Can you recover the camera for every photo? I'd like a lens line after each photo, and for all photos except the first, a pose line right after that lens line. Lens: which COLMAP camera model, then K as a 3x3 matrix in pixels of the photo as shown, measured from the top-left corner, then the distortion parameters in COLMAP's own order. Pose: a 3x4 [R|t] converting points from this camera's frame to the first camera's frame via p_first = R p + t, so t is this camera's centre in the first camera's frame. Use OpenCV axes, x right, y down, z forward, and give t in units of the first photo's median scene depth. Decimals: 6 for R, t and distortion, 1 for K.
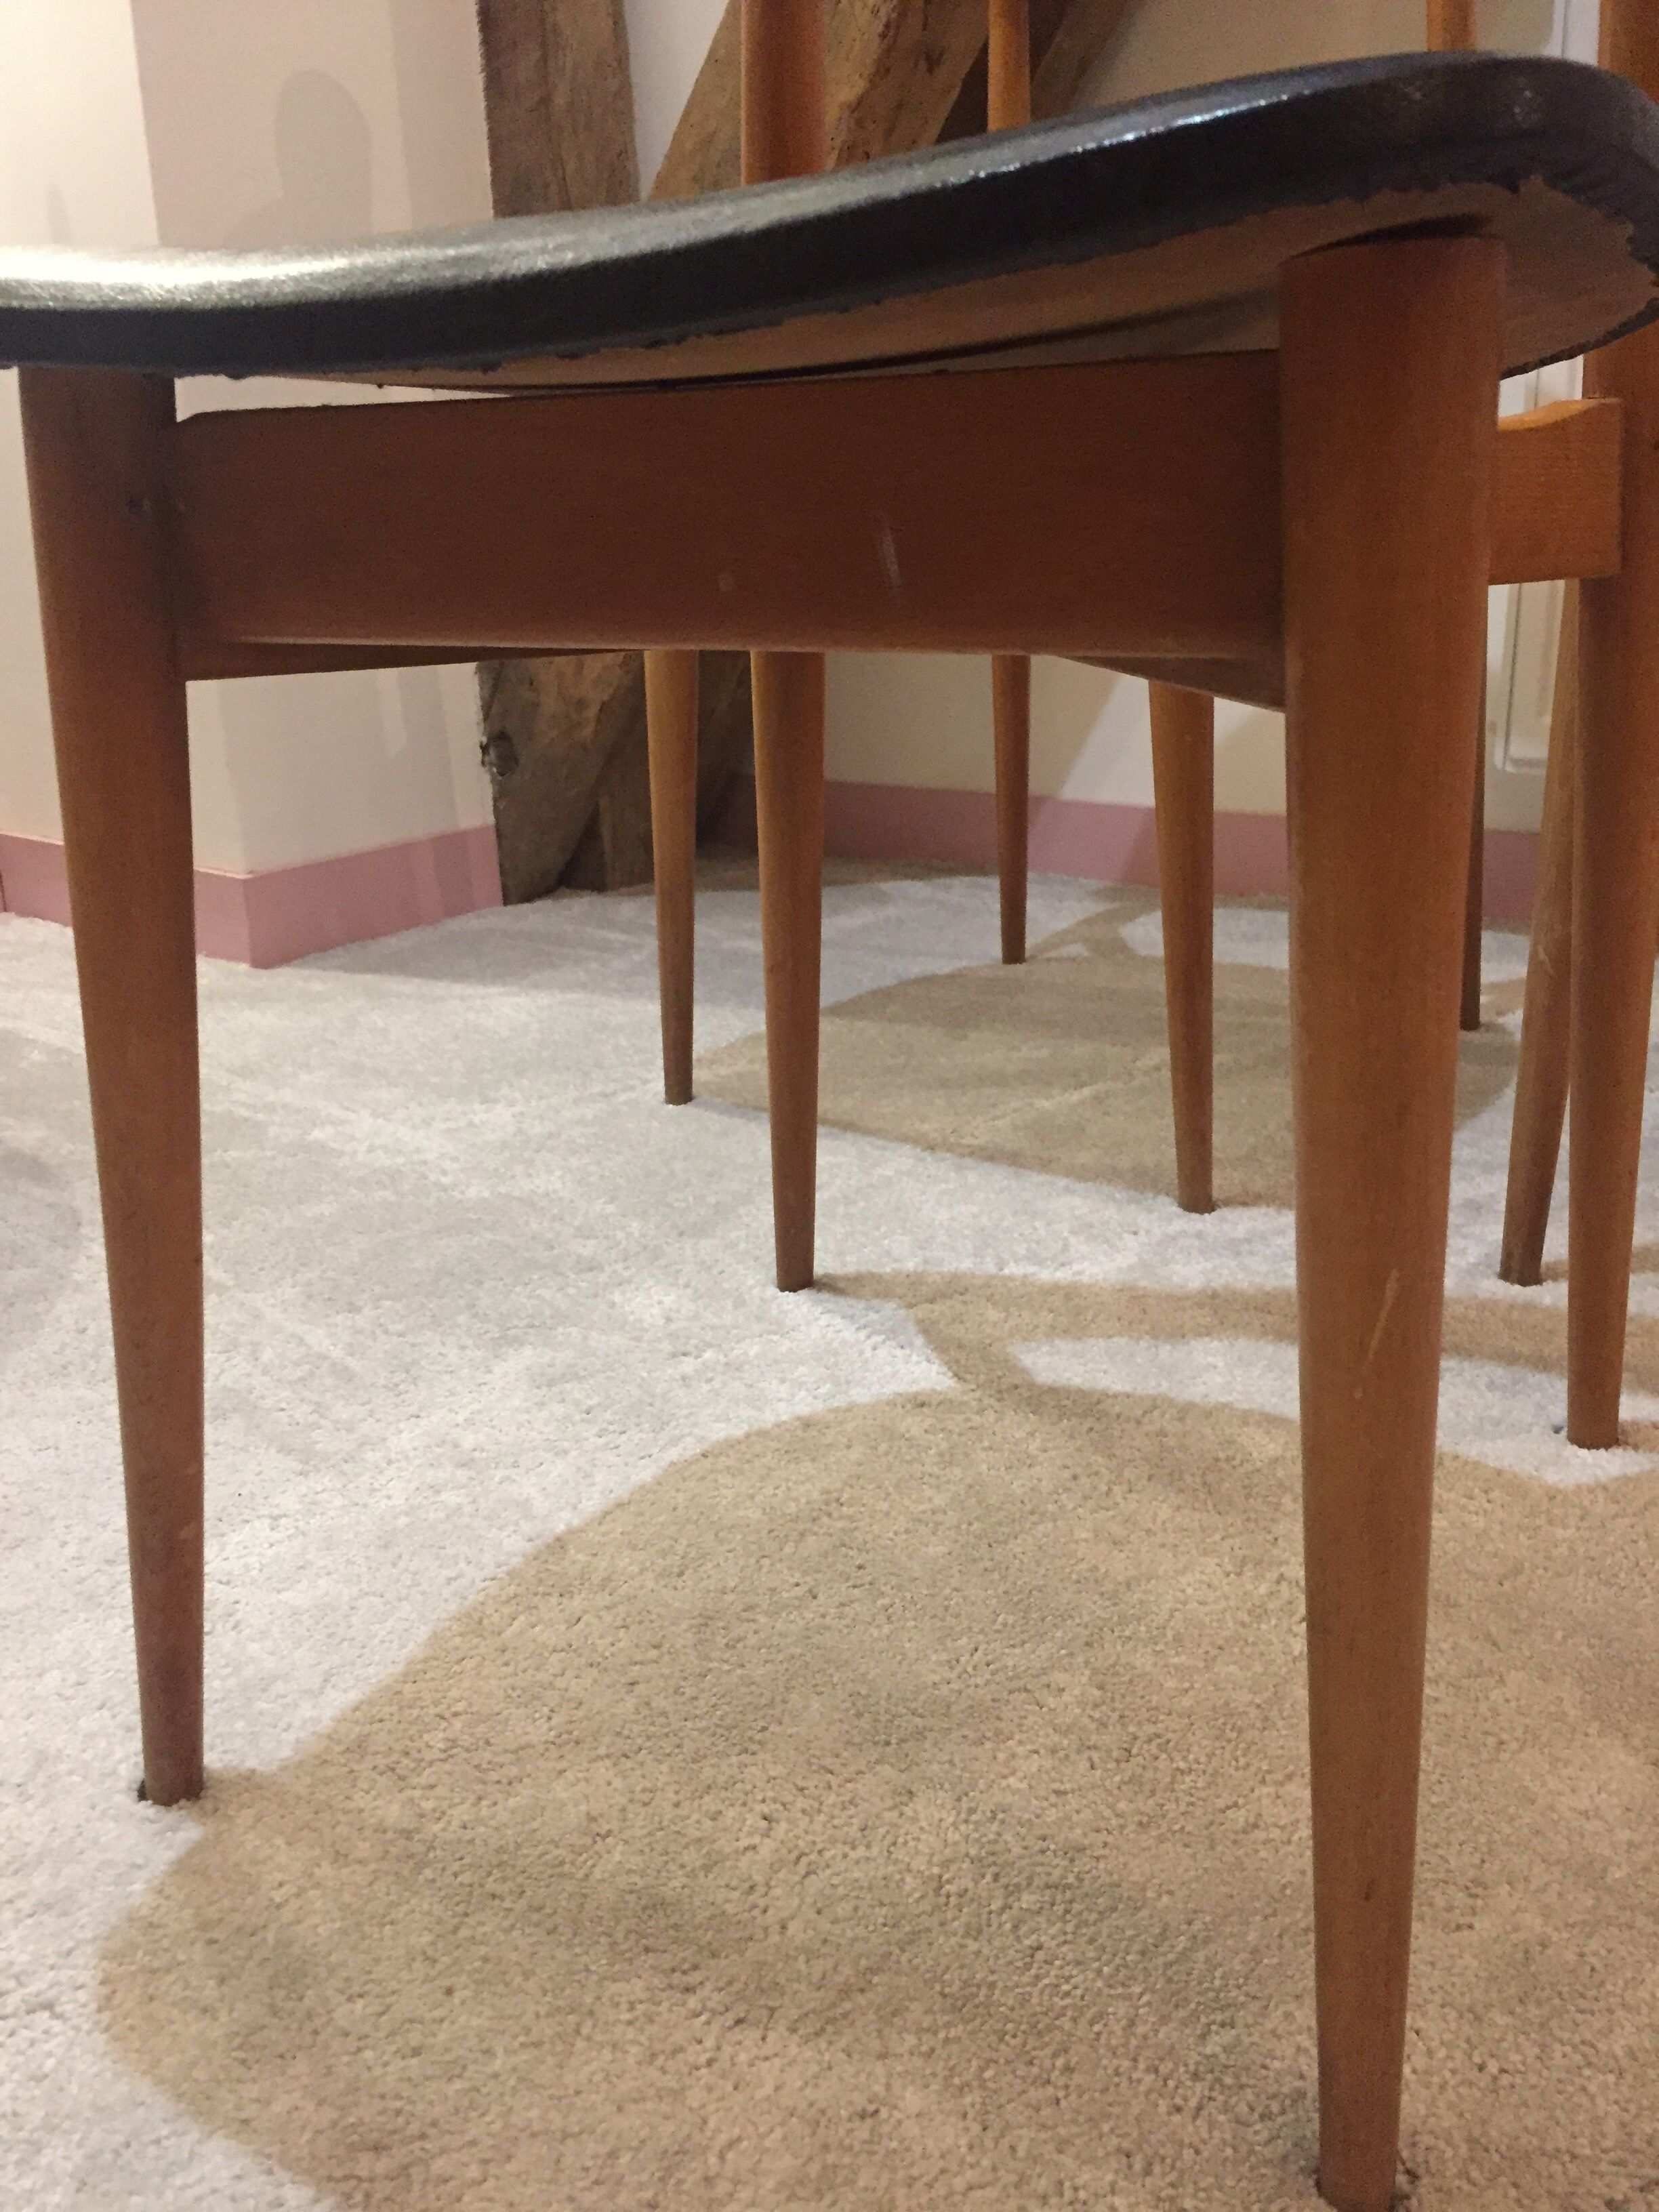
lens RADIAL K [[1921.9, 0, 825.7], [0, 1921.9, 1107.3], [0, 0, 1]] dist [0.088123, -0.148740]
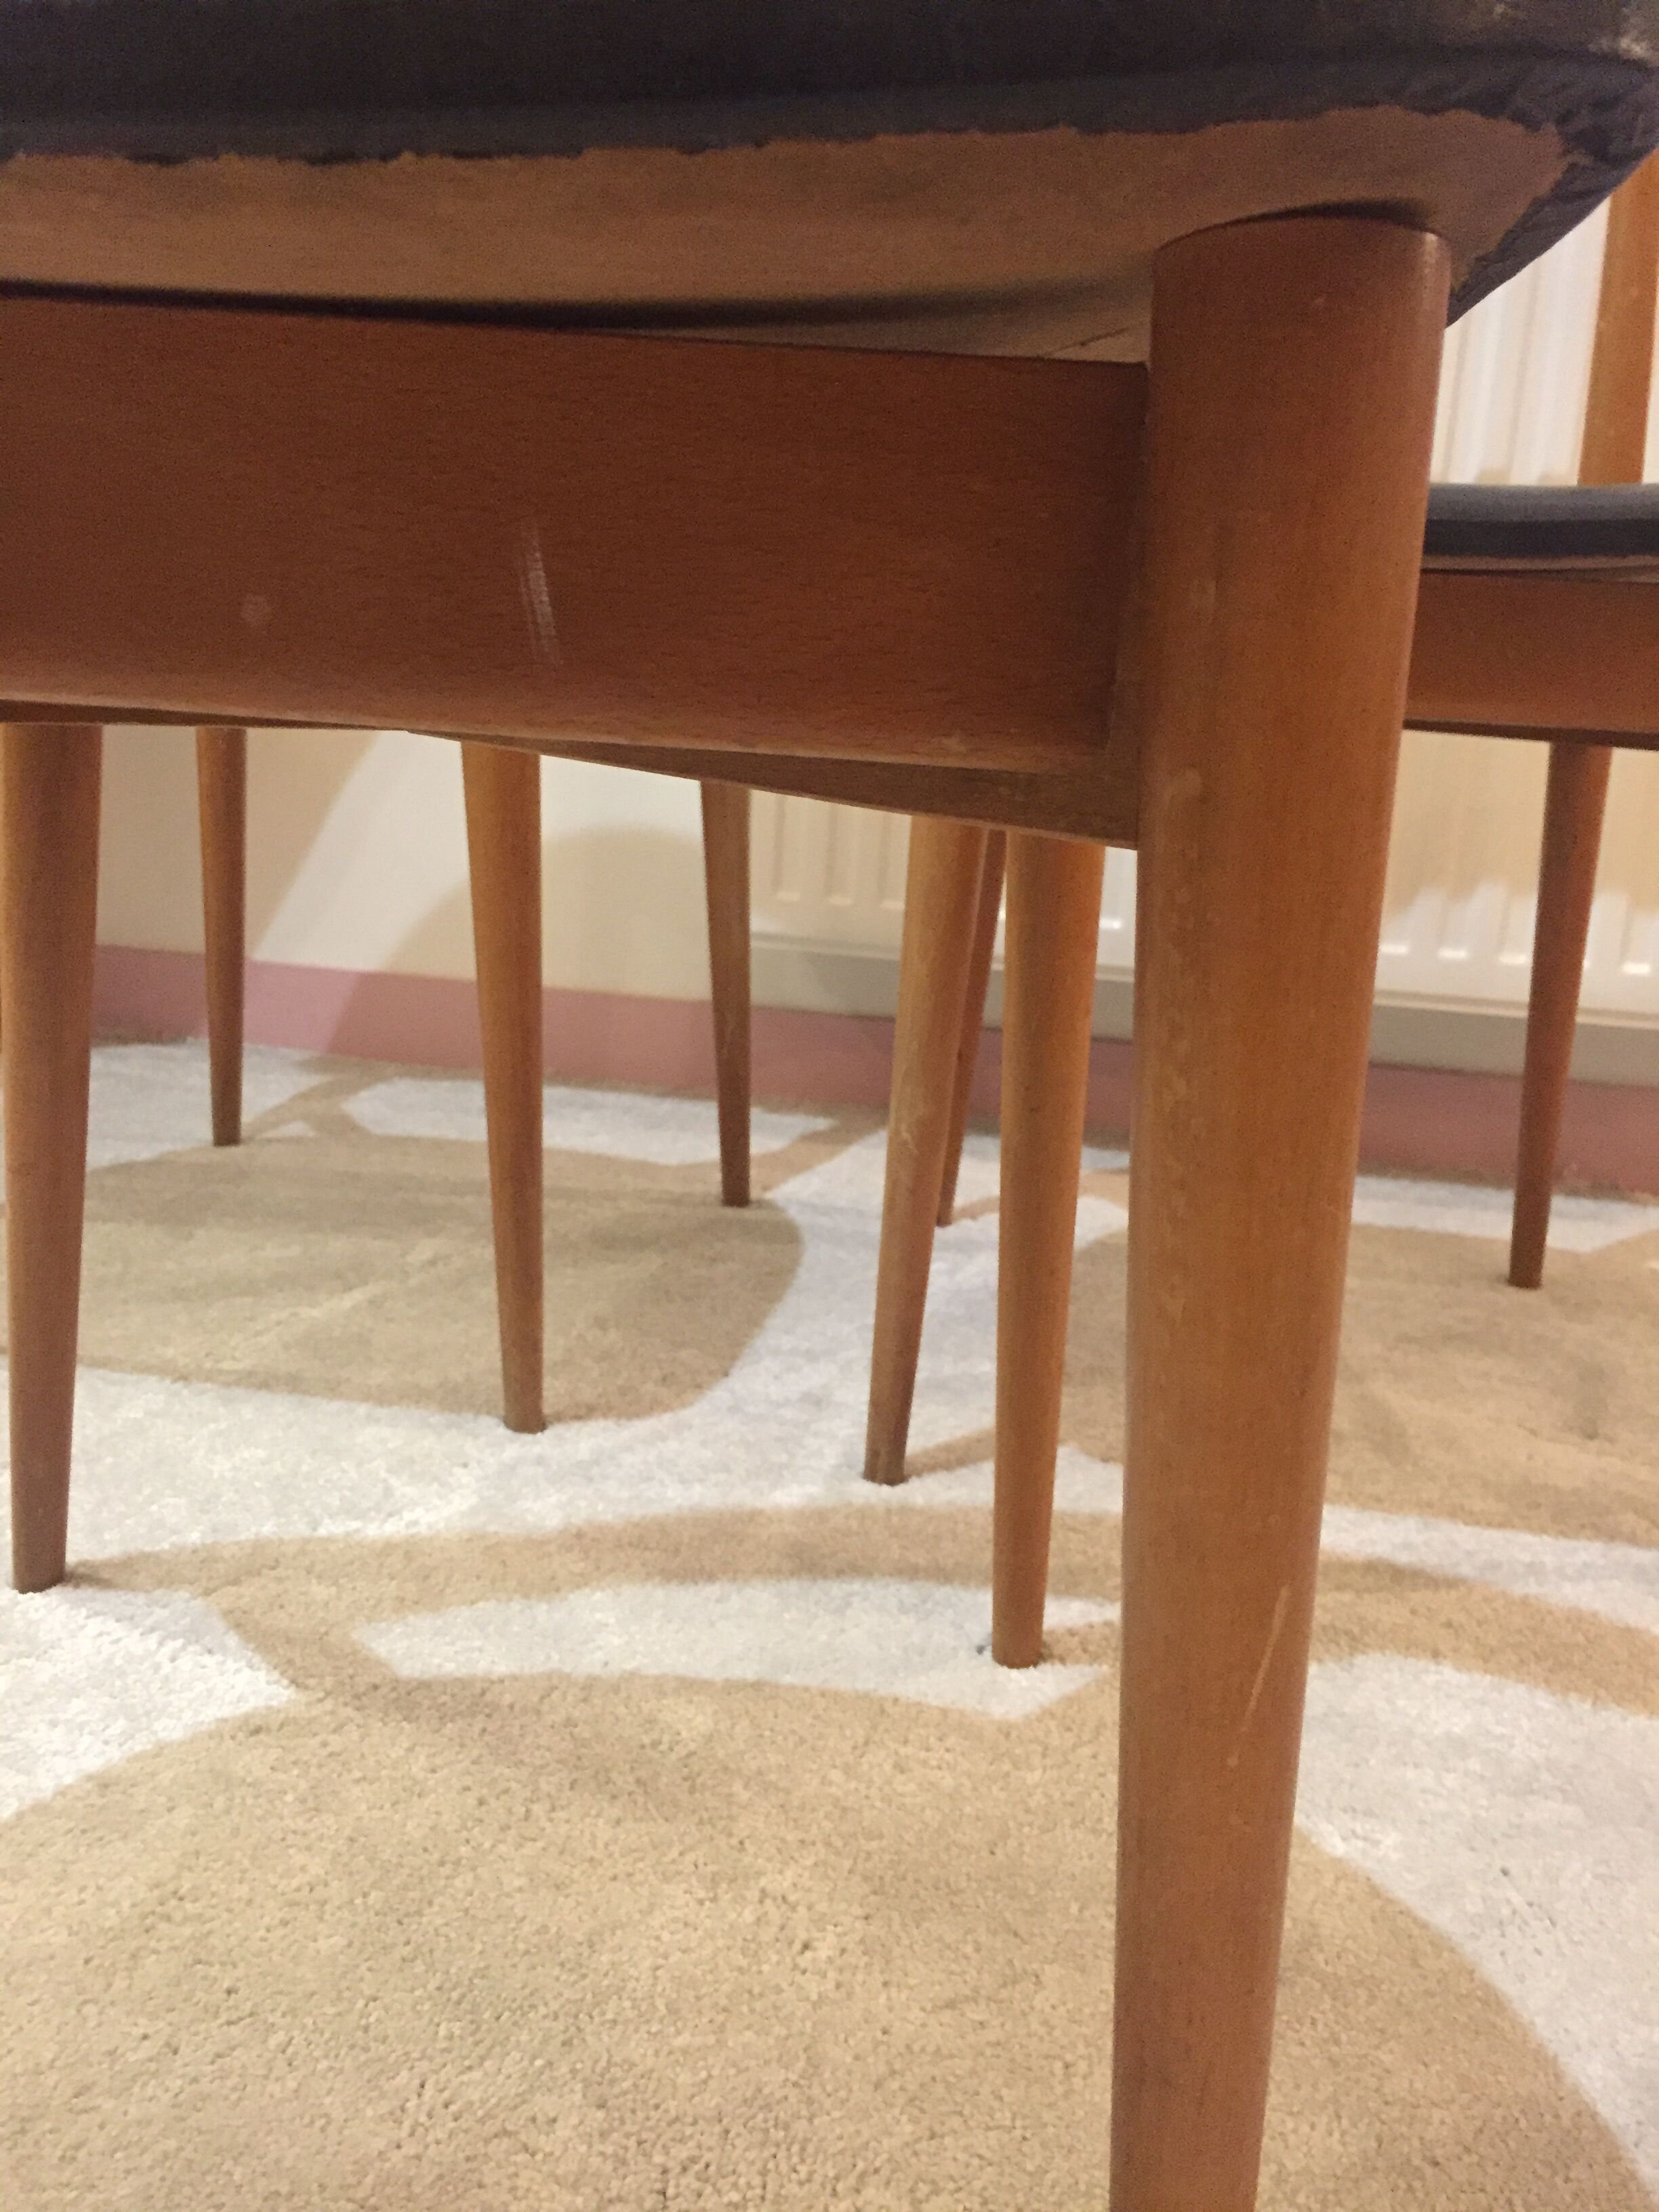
lens RADIAL K [[1921.9, 0, 828.5], [0, 1921.9, 1106.2], [0, 0, 1]] dist [0.088123, -0.148740]
pose [[0.894830, -0.012017, 0.446246, -0.095448], [0.050642, 0.995917, -0.074731, -0.026464], [-0.443526, 0.089471, 0.891785, 0.193849]]
